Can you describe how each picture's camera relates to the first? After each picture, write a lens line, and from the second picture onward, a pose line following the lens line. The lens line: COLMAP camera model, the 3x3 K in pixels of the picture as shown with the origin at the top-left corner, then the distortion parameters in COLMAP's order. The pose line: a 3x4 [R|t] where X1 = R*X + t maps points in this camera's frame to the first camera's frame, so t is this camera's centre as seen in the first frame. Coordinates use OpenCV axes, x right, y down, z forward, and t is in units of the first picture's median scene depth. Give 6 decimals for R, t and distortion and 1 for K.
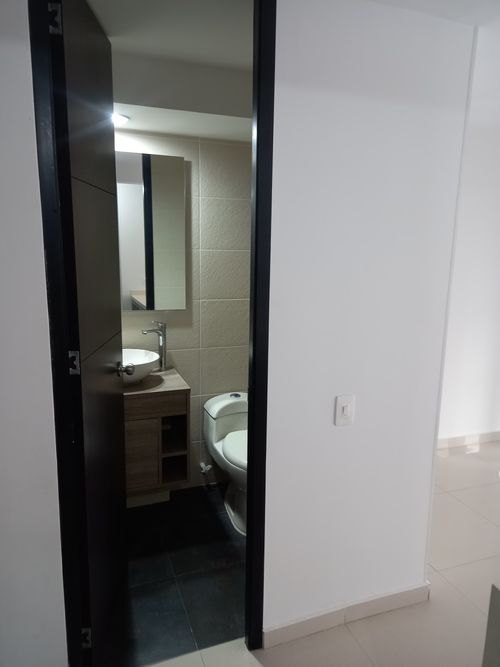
lens RADIAL K [[491.8, 0, 250.0], [0, 491.8, 333.5], [0, 0, 1]] dist [0.063709, -0.063569]
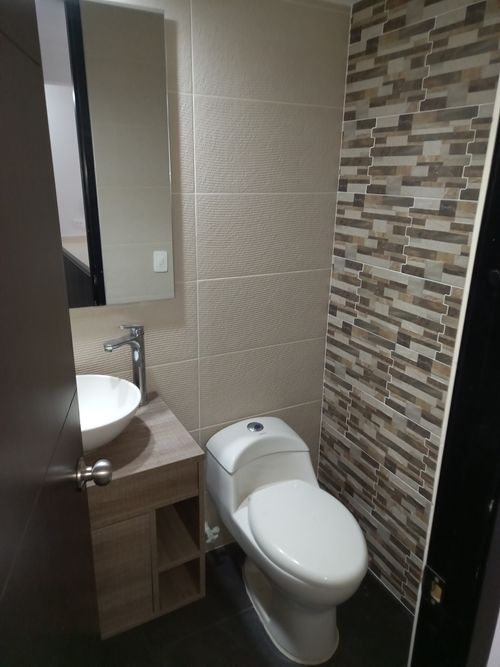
lens RADIAL K [[491.8, 0, 250.0], [0, 491.8, 333.5], [0, 0, 1]] dist [0.063709, -0.063569]
pose [[0.991099, -0.047408, 0.124397, -0.119286], [0.032023, 0.991904, 0.122883, -0.078190], [-0.129215, -0.117805, 0.984594, 0.414481]]
